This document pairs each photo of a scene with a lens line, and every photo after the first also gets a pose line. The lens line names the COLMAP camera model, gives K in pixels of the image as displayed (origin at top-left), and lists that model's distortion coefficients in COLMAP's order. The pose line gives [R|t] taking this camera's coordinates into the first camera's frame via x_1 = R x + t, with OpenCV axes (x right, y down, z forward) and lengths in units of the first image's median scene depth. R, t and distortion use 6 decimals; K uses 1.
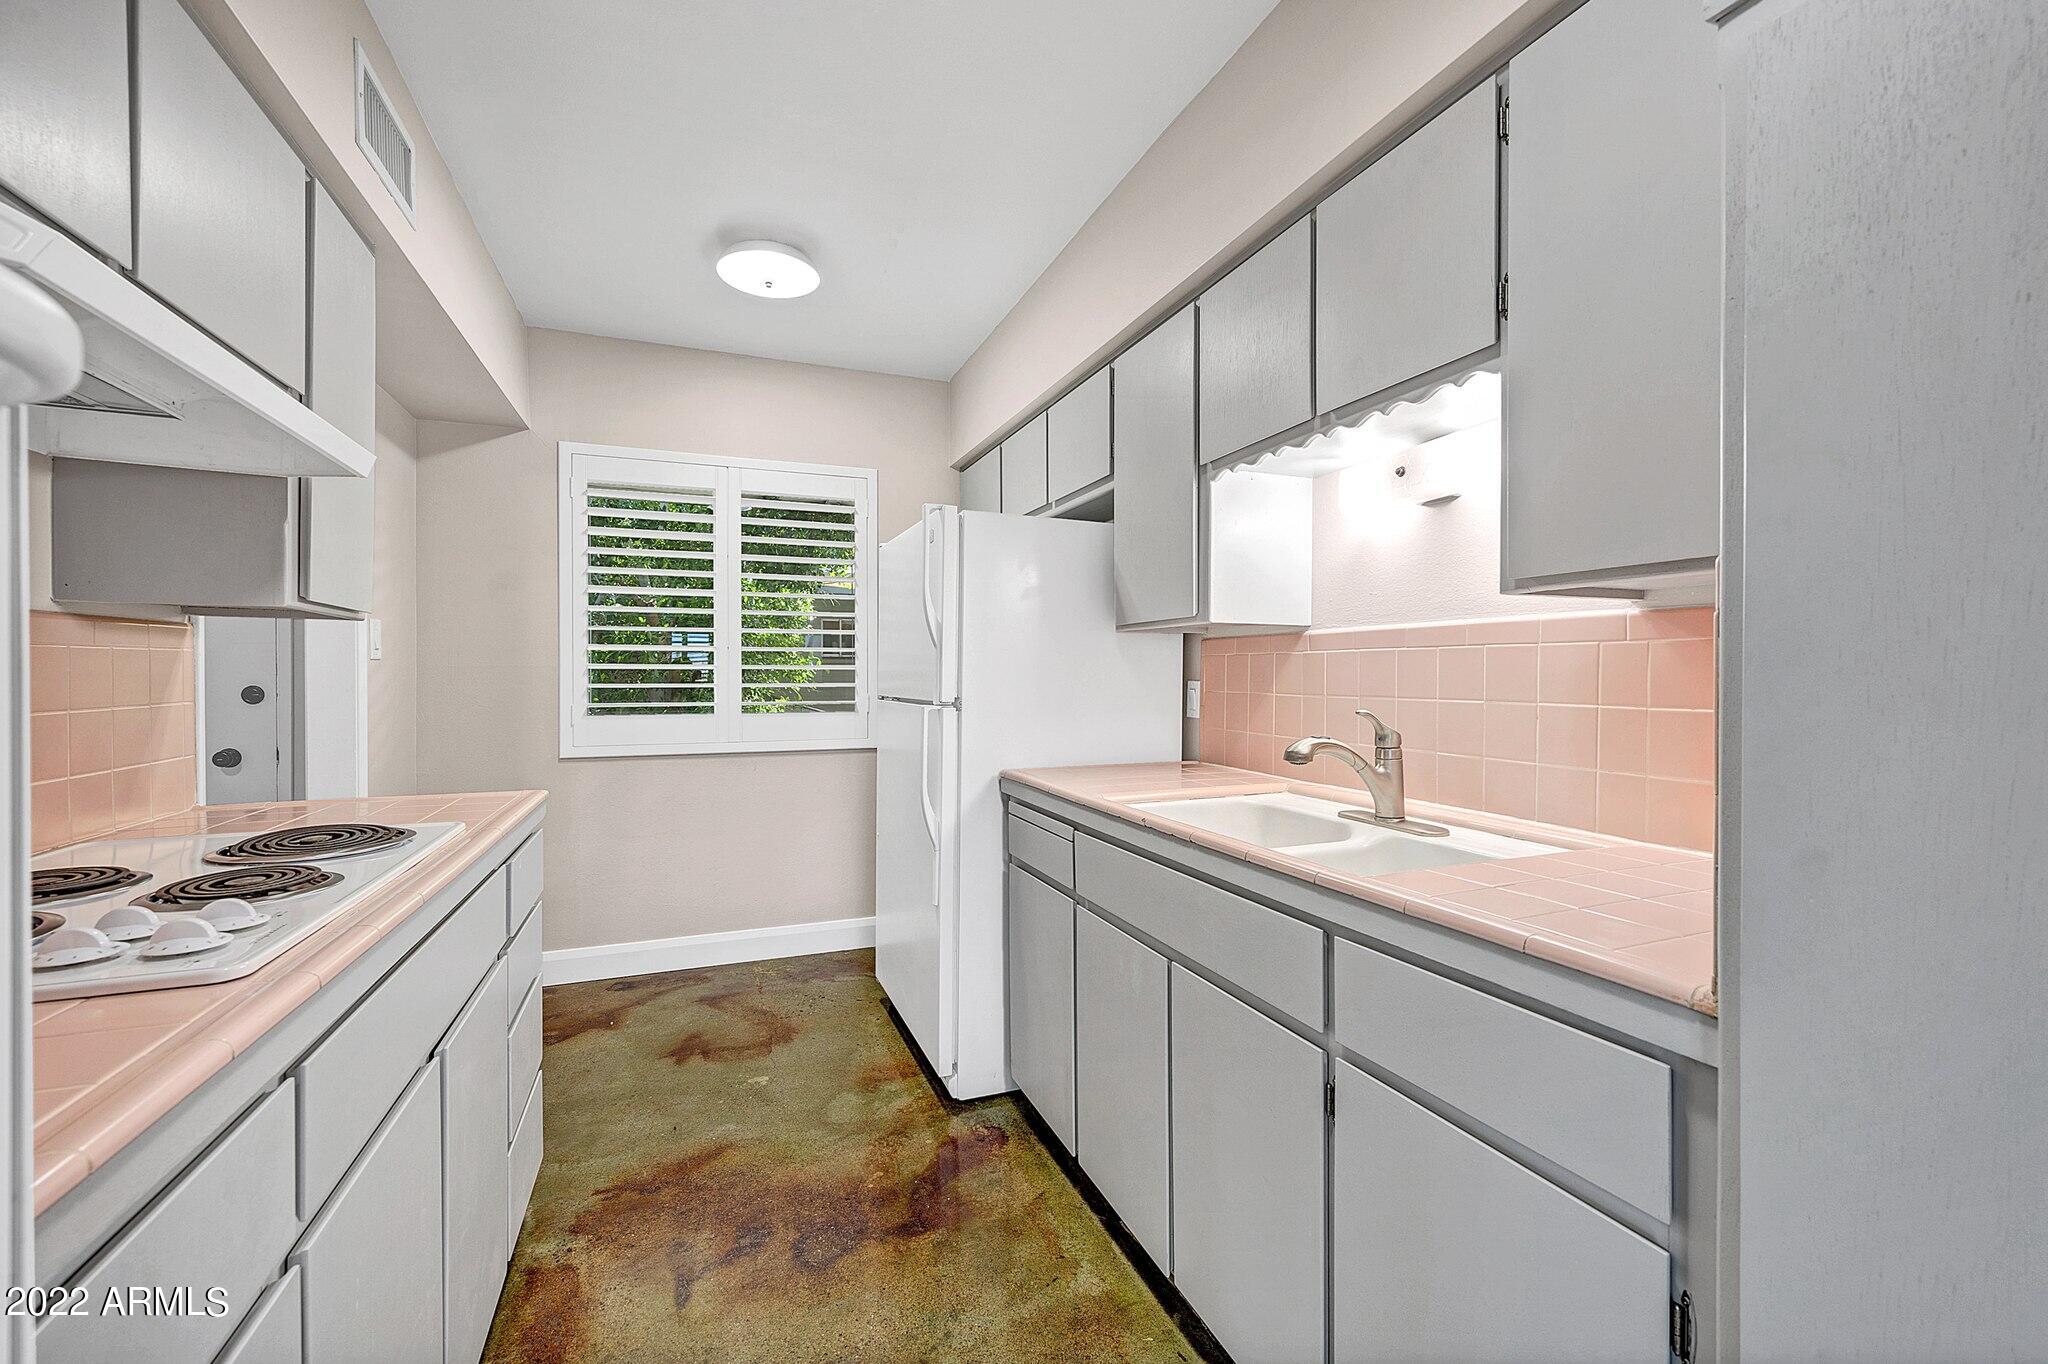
lens RADIAL K [[828.2, 0, 1017.1], [0, 828.2, 675.2], [0, 0, 1]] dist [-0.000234, -0.000152]
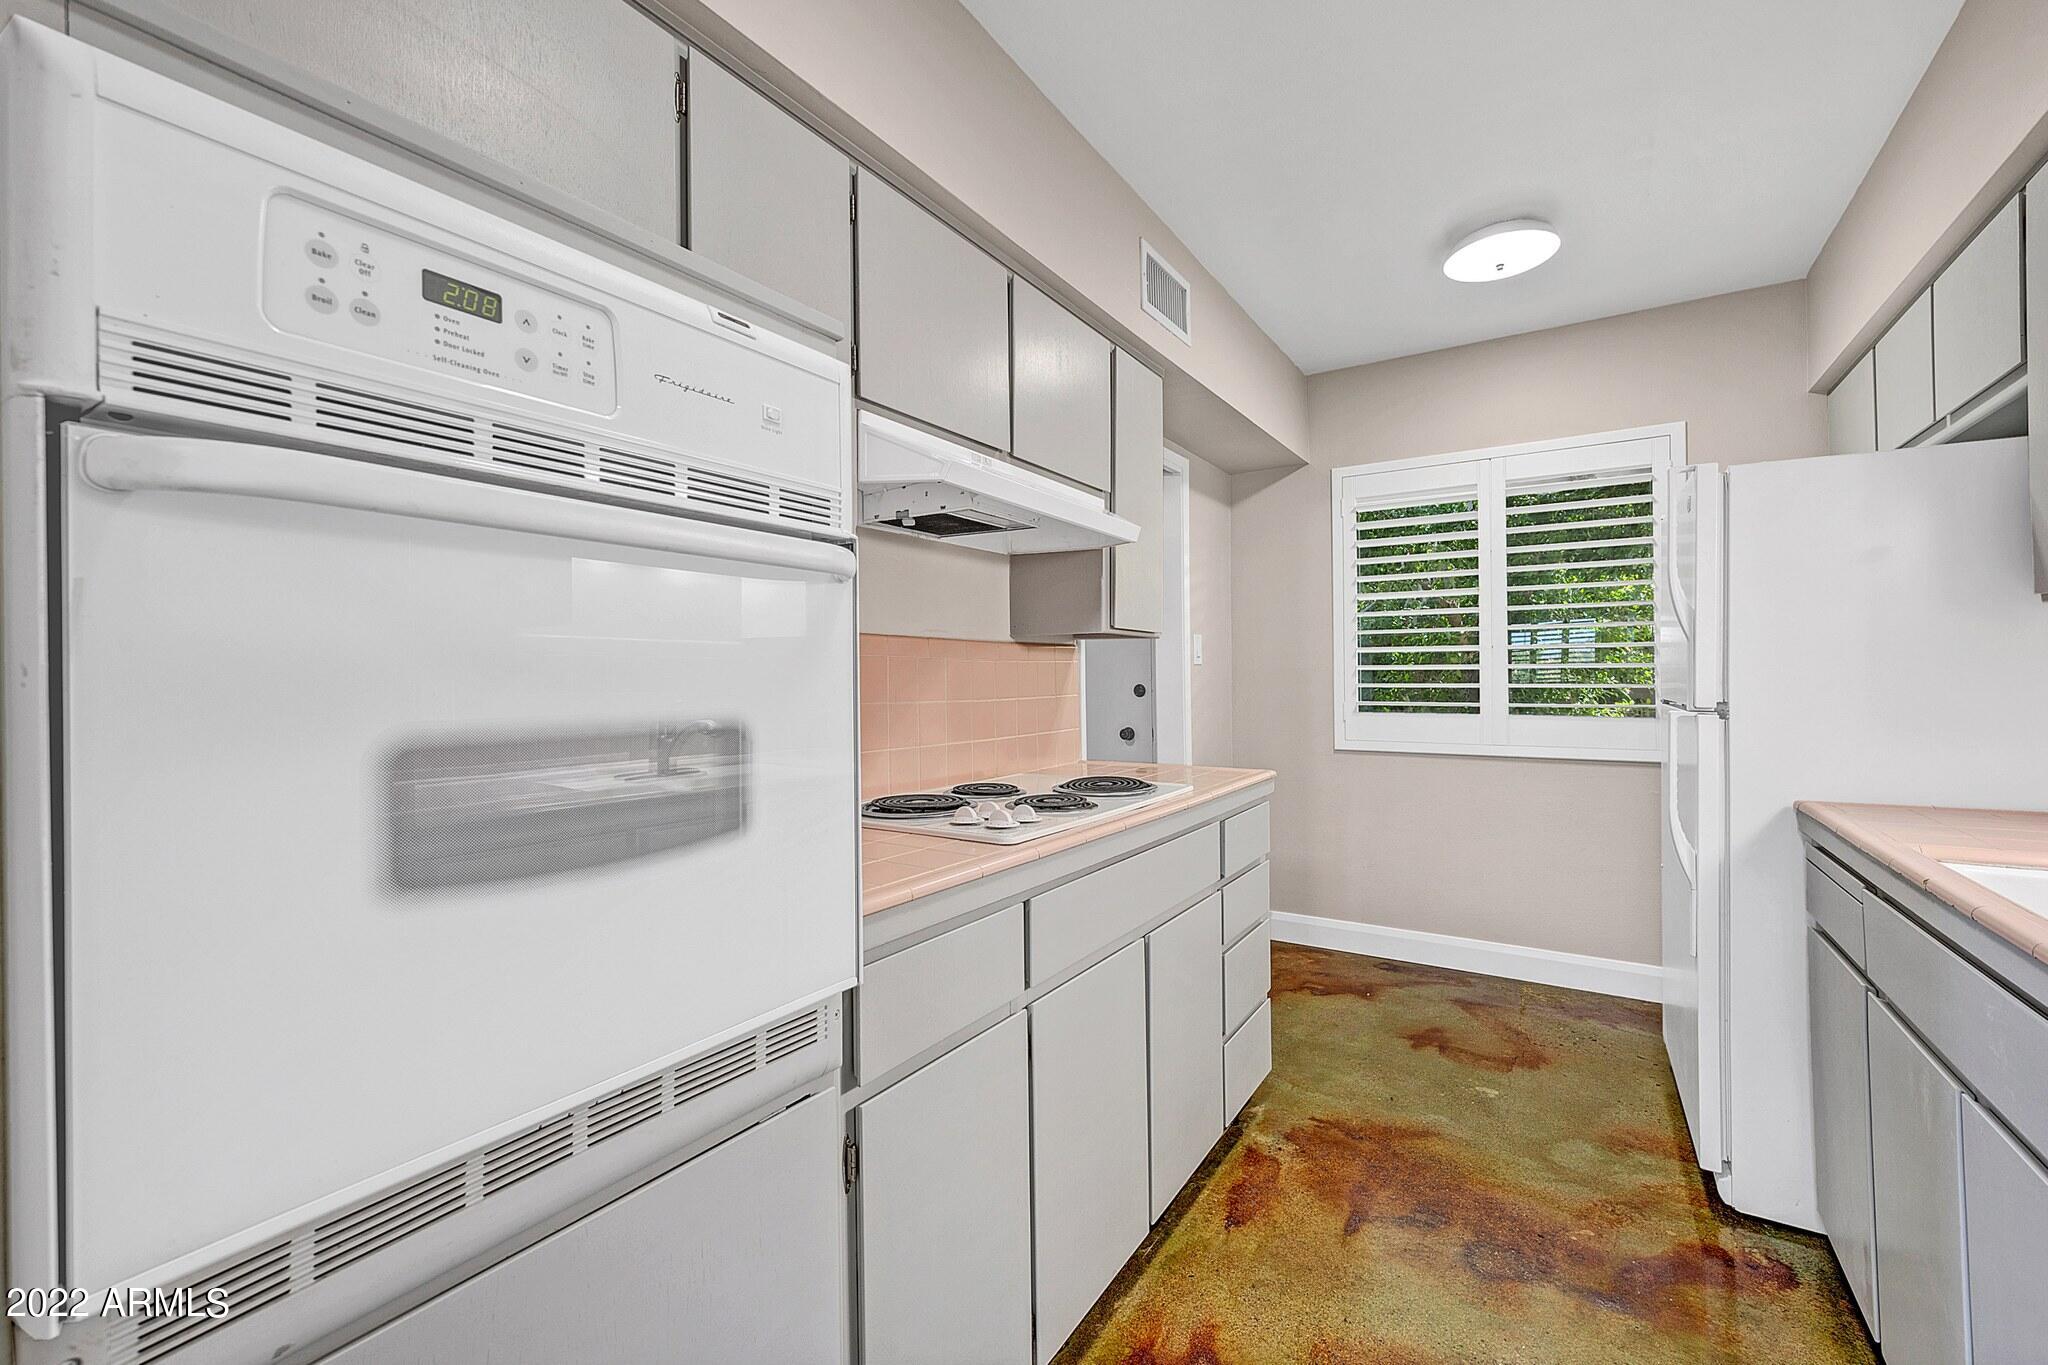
lens RADIAL K [[828.2, 0, 1017.1], [0, 828.2, 675.7], [0, 0, 1]] dist [-0.000234, -0.000152]
pose [[0.588737, -0.004623, -0.808312, 0.148164], [0.005427, 0.999984, -0.001766, -0.000836], [0.808307, -0.003347, 0.588752, -0.018181]]
